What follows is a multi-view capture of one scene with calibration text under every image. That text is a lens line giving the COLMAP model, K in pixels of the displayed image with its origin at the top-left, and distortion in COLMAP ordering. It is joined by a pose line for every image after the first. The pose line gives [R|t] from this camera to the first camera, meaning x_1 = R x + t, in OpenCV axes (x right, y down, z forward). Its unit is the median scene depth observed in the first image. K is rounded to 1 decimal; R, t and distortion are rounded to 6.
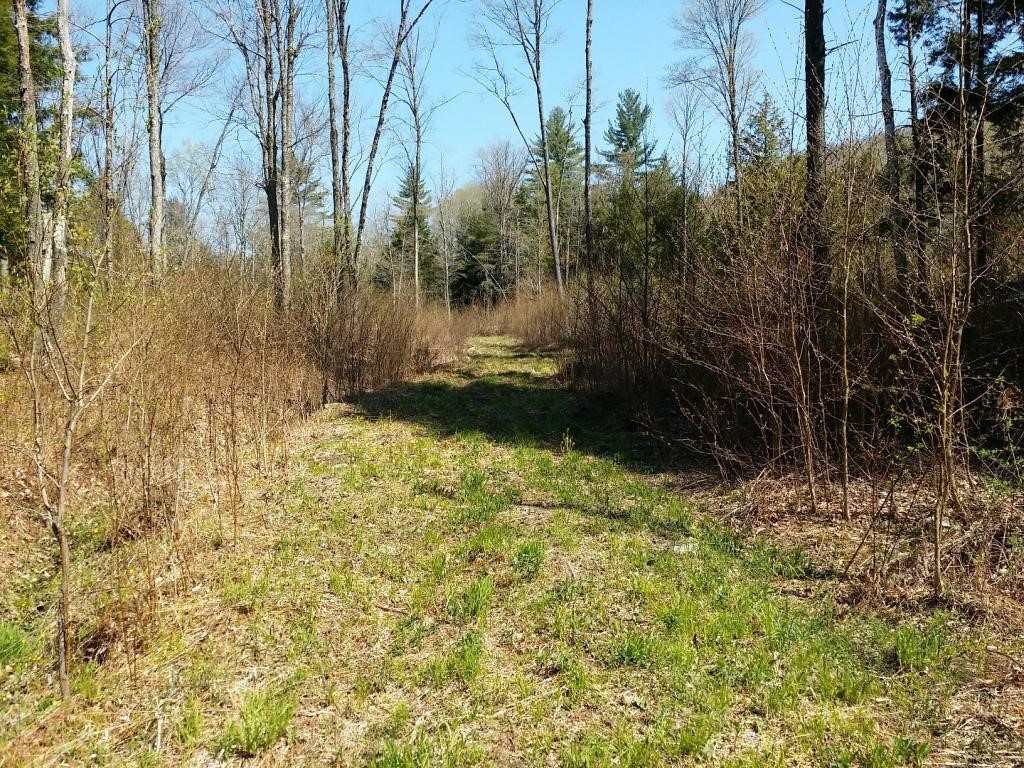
lens RADIAL K [[929.5, 0, 512.2], [0, 929.5, 382.8], [0, 0, 1]] dist [0.002976, -0.003781]
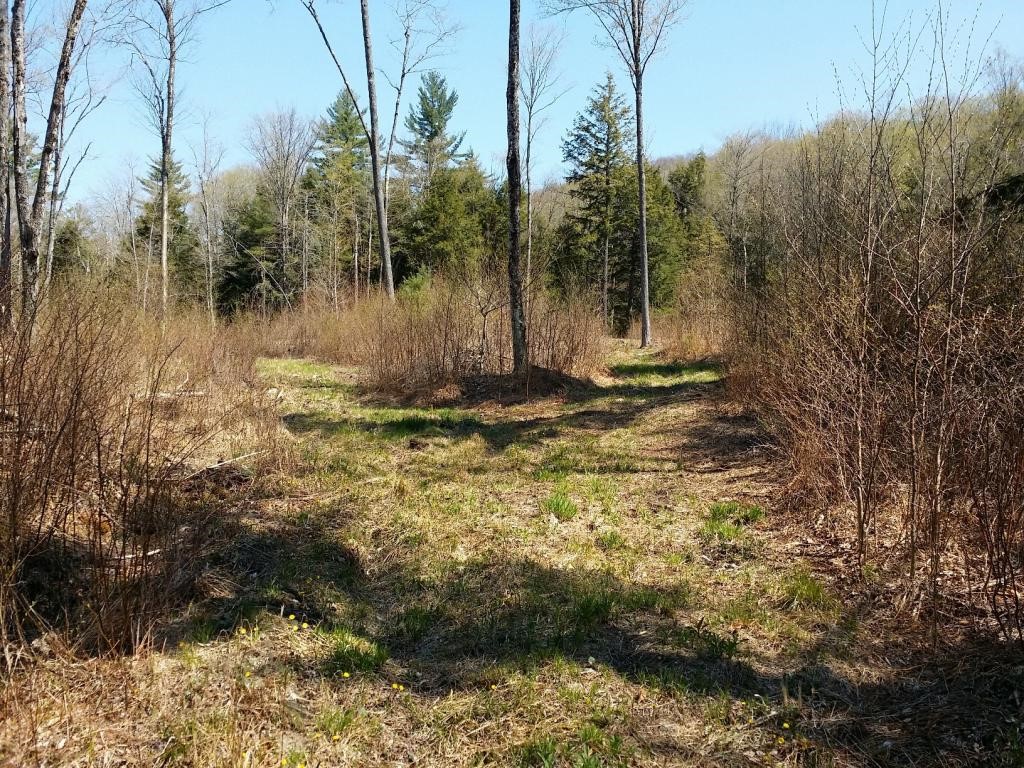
lens RADIAL K [[929.5, 0, 511.0], [0, 929.5, 384.9], [0, 0, 1]] dist [0.002976, -0.003781]
pose [[0.969127, 0.016354, 0.246017, -0.015894], [-0.012458, 0.999771, -0.017385, -0.012267], [-0.246245, 0.013783, 0.969110, 0.184197]]
